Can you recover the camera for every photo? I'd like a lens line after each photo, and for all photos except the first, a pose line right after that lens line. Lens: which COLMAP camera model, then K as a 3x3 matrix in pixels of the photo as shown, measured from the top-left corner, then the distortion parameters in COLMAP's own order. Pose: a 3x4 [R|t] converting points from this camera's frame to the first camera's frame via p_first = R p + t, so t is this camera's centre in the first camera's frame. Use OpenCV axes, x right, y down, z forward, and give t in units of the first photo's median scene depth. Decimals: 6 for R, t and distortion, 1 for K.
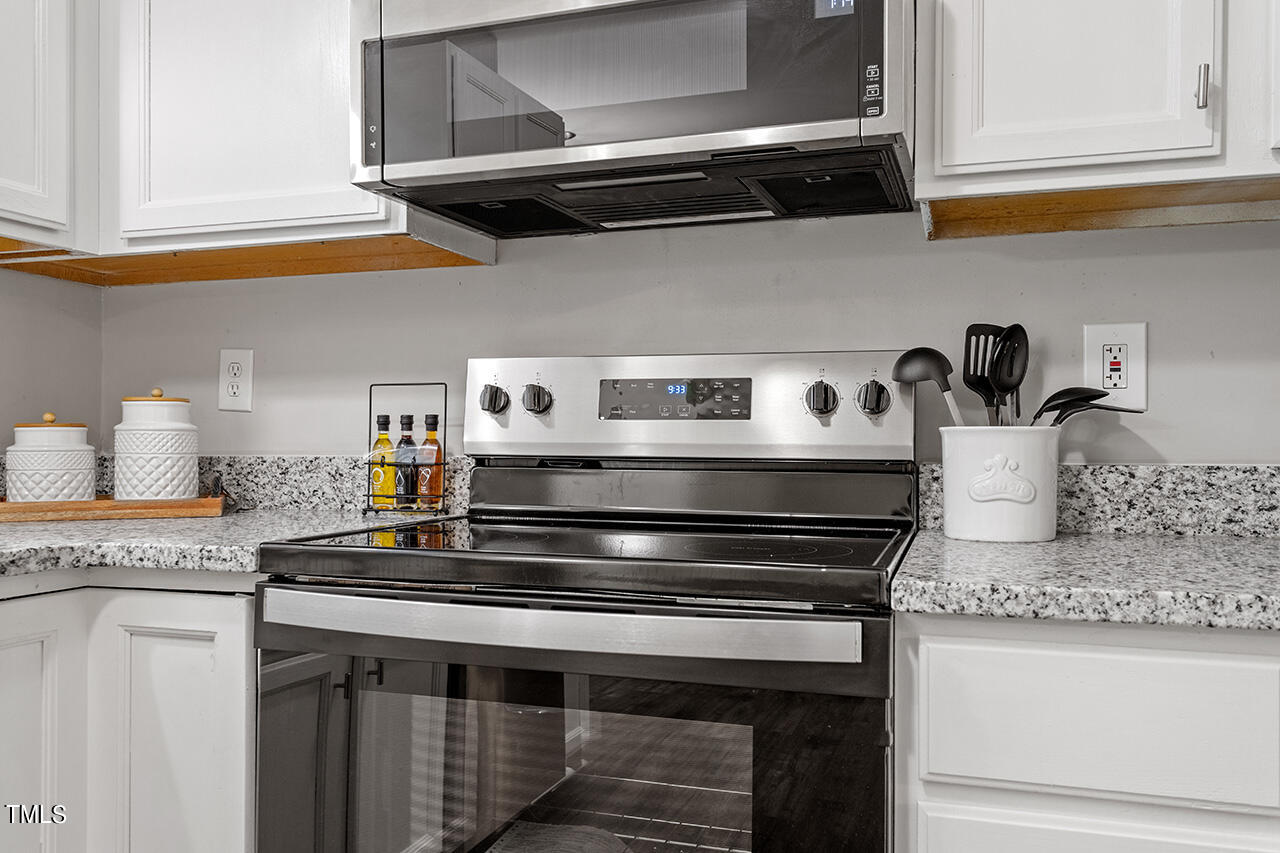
lens RADIAL K [[1029.7, 0, 642.9], [0, 1029.7, 449.9], [0, 0, 1]] dist [0.000076, 0.002040]
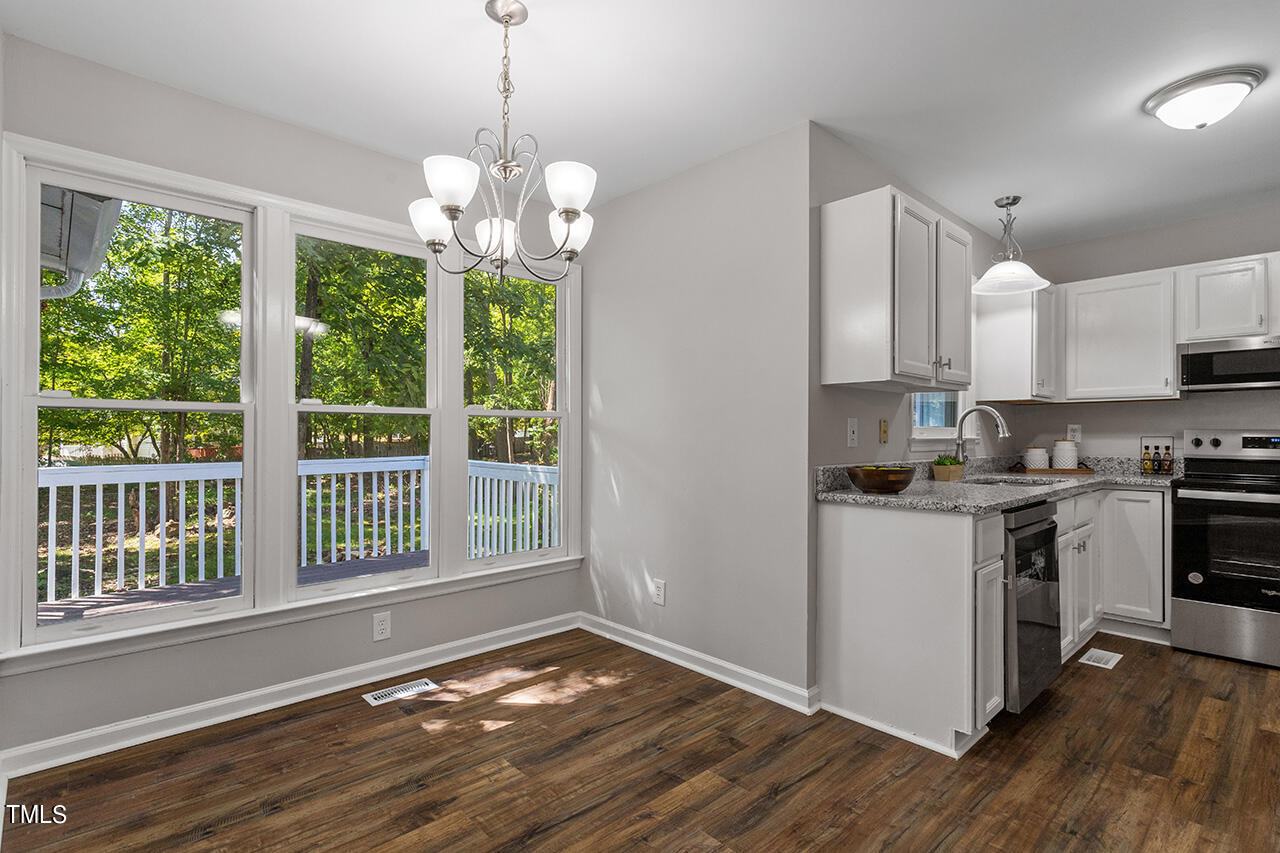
lens RADIAL K [[629.7, 0, 627.6], [0, 629.7, 434.4], [0, 0, 1]] dist [-0.000222, -0.000641]
pose [[0.874724, -0.002287, -0.484616, -0.891691], [-0.003377, 0.999936, -0.010815, -0.051007], [0.484610, 0.011097, 0.874660, -1.988033]]
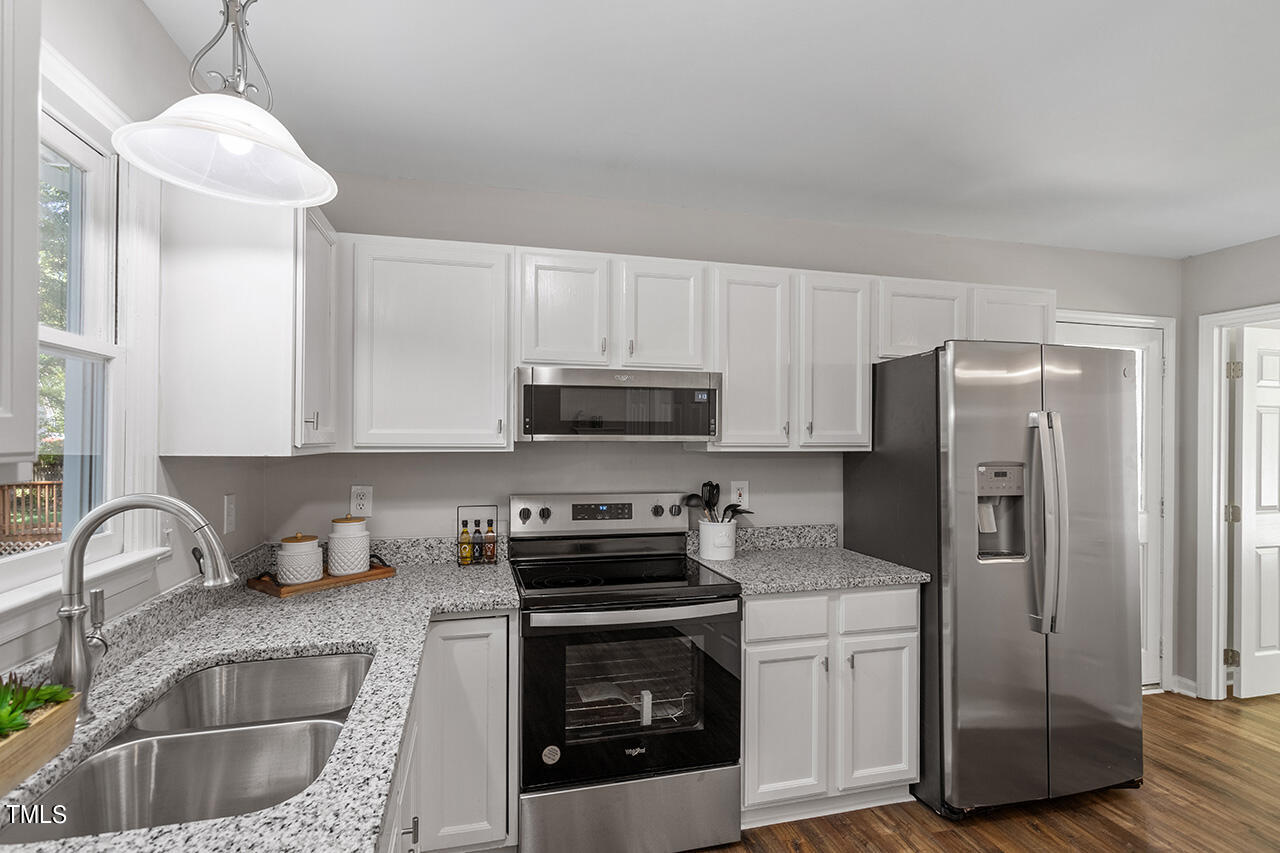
lens RADIAL K [[623.5, 0, 640.1], [0, 623.5, 439.7], [0, 0, 1]] dist [0.001562, 0.000213]
pose [[0.836715, 0.001089, 0.547638, -0.796471], [0.001460, 0.999990, -0.004220, -0.237771], [-0.547637, 0.004331, 0.836705, -0.378297]]
